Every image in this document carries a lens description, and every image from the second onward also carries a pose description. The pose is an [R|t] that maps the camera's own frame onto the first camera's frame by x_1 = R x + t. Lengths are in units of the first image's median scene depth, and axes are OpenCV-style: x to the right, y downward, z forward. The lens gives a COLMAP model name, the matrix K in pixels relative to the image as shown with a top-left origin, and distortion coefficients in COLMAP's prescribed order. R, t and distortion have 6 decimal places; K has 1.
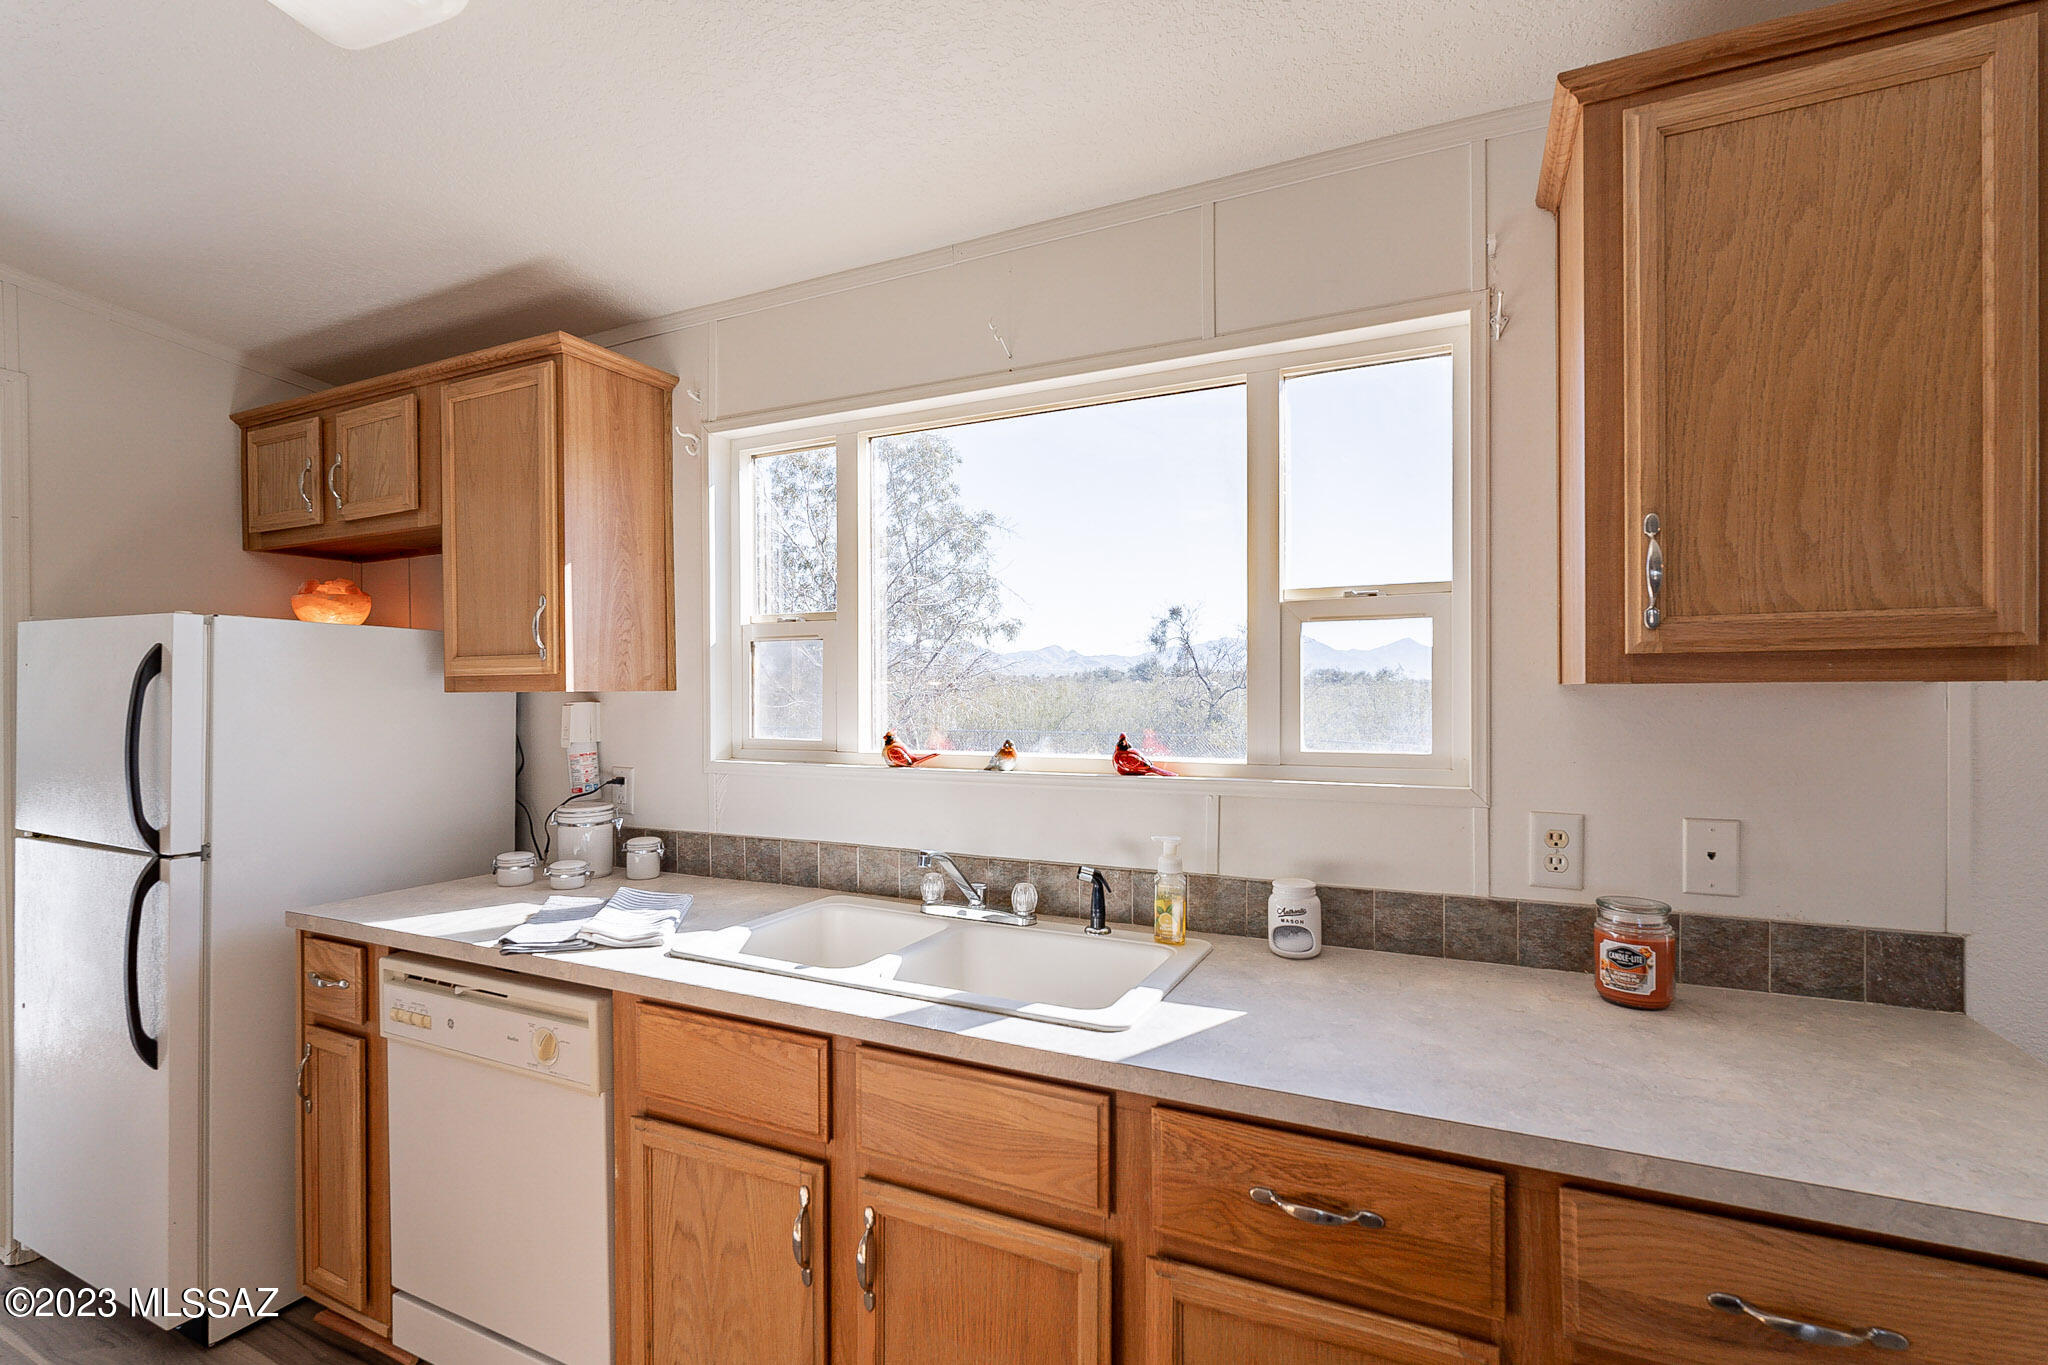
lens RADIAL K [[916.5, 0, 1027.4], [0, 916.5, 696.1], [0, 0, 1]] dist [-0.012916, -0.000434]
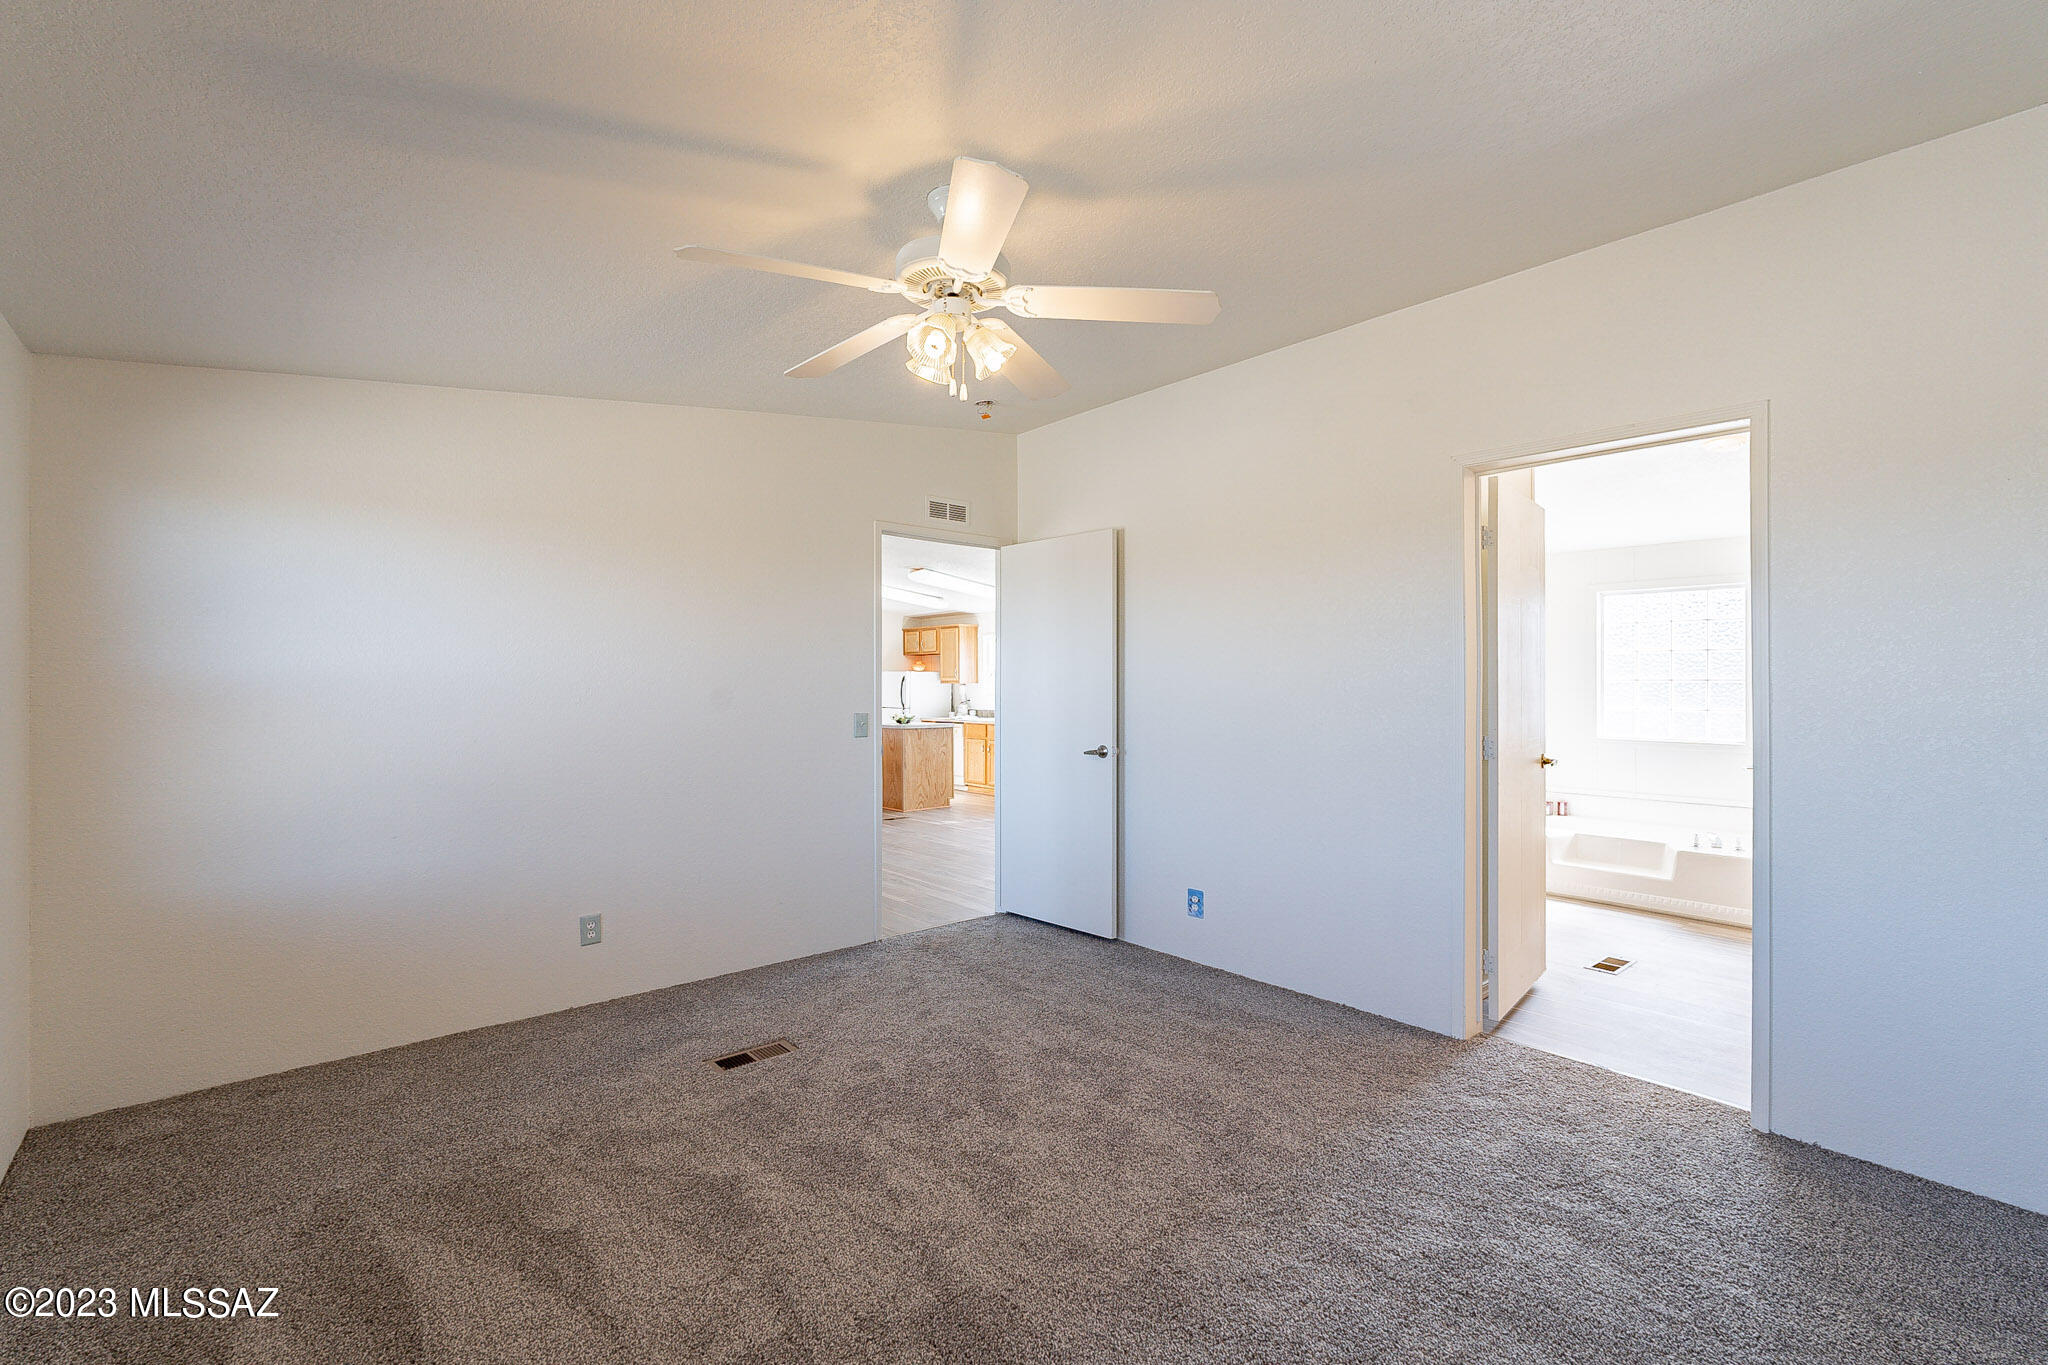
lens RADIAL K [[895.6, 0, 1020.0], [0, 895.6, 688.2], [0, 0, 1]] dist [-0.003764, -0.000218]
pose [[0.913861, 0.001967, -0.406023, 2.609364], [-0.002191, 0.999998, -0.000087, 0.032350], [0.406022, 0.000969, 0.913863, -4.897357]]
